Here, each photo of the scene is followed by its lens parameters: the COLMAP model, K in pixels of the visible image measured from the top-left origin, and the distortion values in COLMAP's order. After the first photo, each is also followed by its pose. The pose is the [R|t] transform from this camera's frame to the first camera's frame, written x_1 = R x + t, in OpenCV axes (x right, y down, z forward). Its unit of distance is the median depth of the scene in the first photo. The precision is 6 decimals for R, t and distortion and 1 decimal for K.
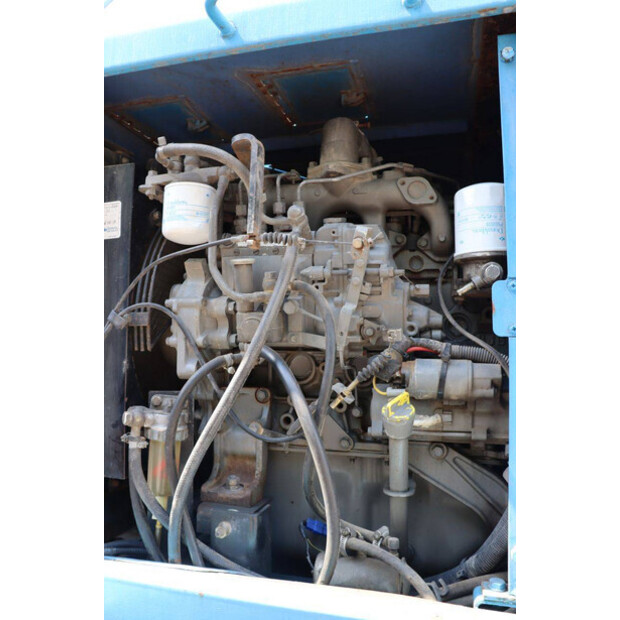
lens RADIAL K [[525.8, 0, 310.0], [0, 525.8, 310.0], [0, 0, 1]] dist [-0.178158, 0.176518]
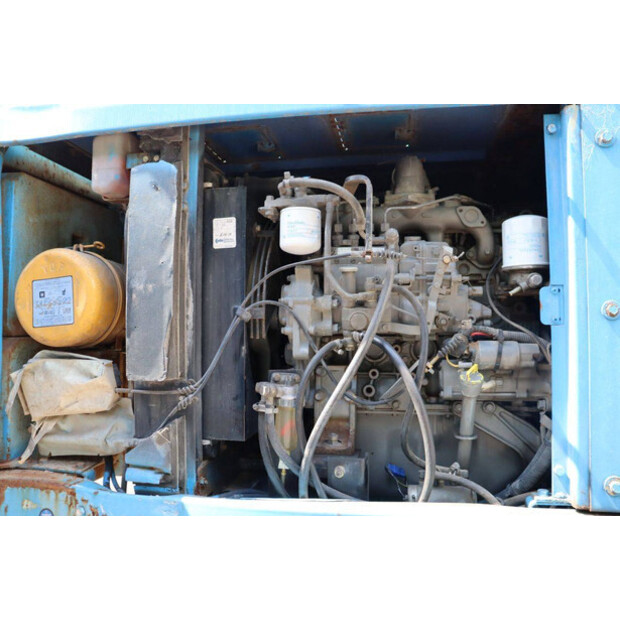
lens RADIAL K [[525.8, 0, 310.0], [0, 525.8, 310.0], [0, 0, 1]] dist [-0.178158, 0.176518]
pose [[0.994343, -0.007731, 0.105933, -0.374333], [0.004698, 0.999573, 0.028846, -0.029579], [-0.106111, -0.028185, 0.993955, -0.312392]]
